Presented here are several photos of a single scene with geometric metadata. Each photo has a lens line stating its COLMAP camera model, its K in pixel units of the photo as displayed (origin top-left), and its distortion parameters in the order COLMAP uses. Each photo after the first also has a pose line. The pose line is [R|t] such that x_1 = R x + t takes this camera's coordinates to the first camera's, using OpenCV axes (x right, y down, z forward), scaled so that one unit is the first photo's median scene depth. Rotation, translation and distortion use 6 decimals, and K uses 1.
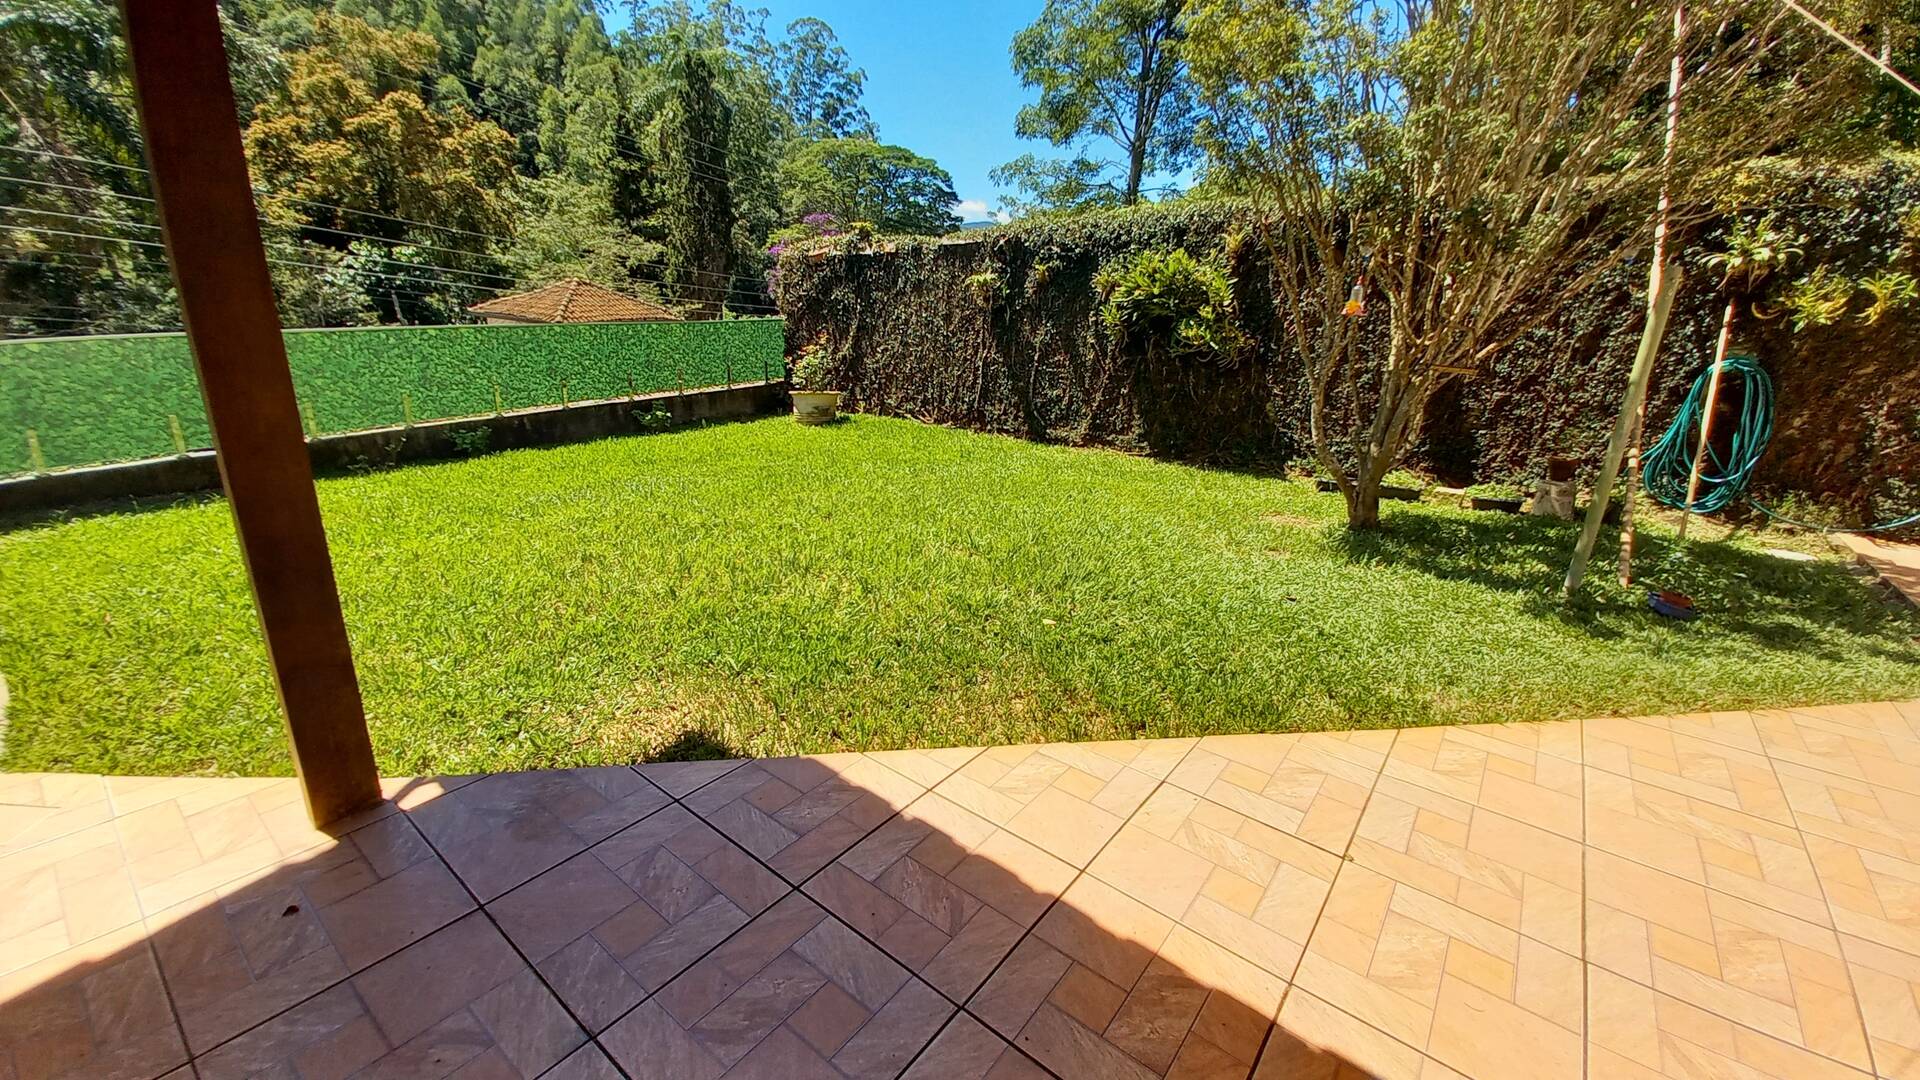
lens RADIAL K [[750.4, 0, 960.0], [0, 750.4, 540.0], [0, 0, 1]] dist [0.001327, -0.011597]
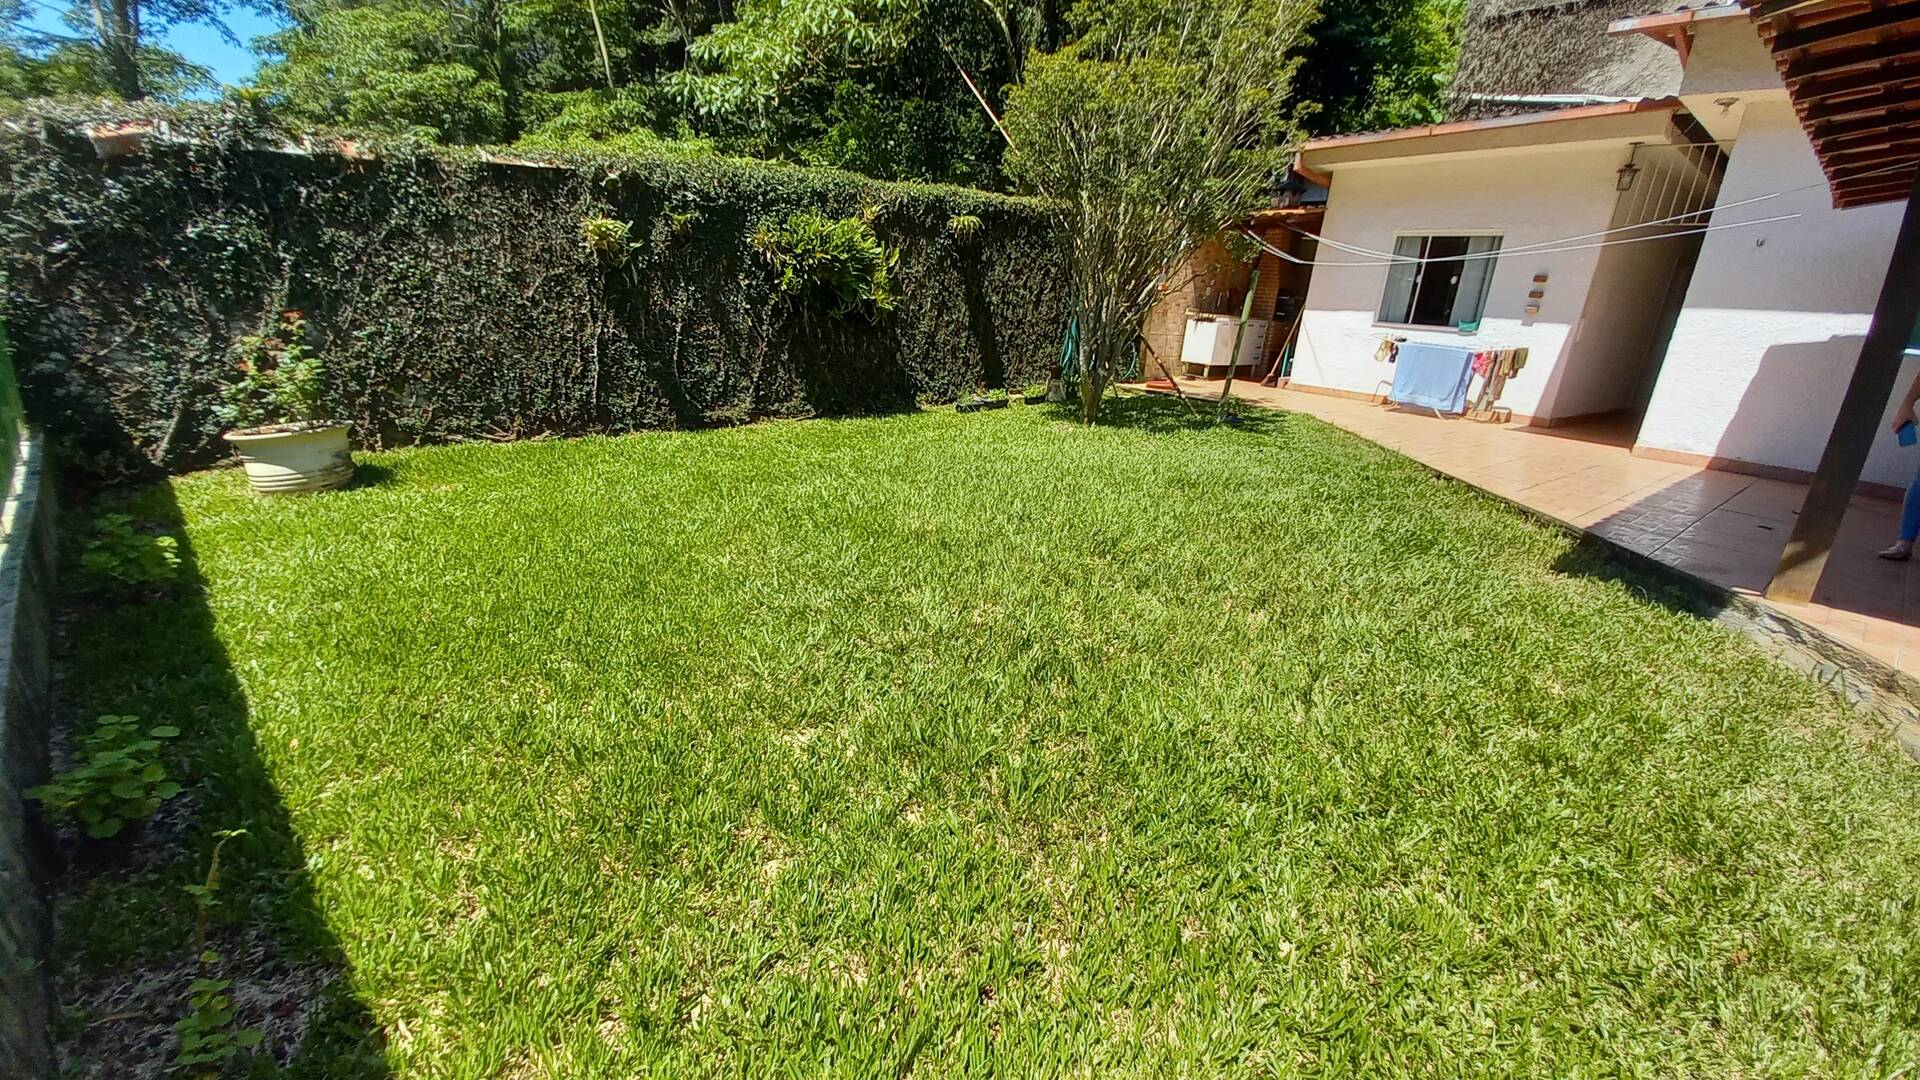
lens RADIAL K [[750.4, 0, 960.0], [0, 750.4, 540.0], [0, 0, 1]] dist [0.001327, -0.011597]
pose [[0.216749, -0.336125, 0.916537, -0.662648], [0.240159, 0.928362, 0.283667, -0.188425], [-0.946226, 0.158630, 0.281945, 0.517487]]
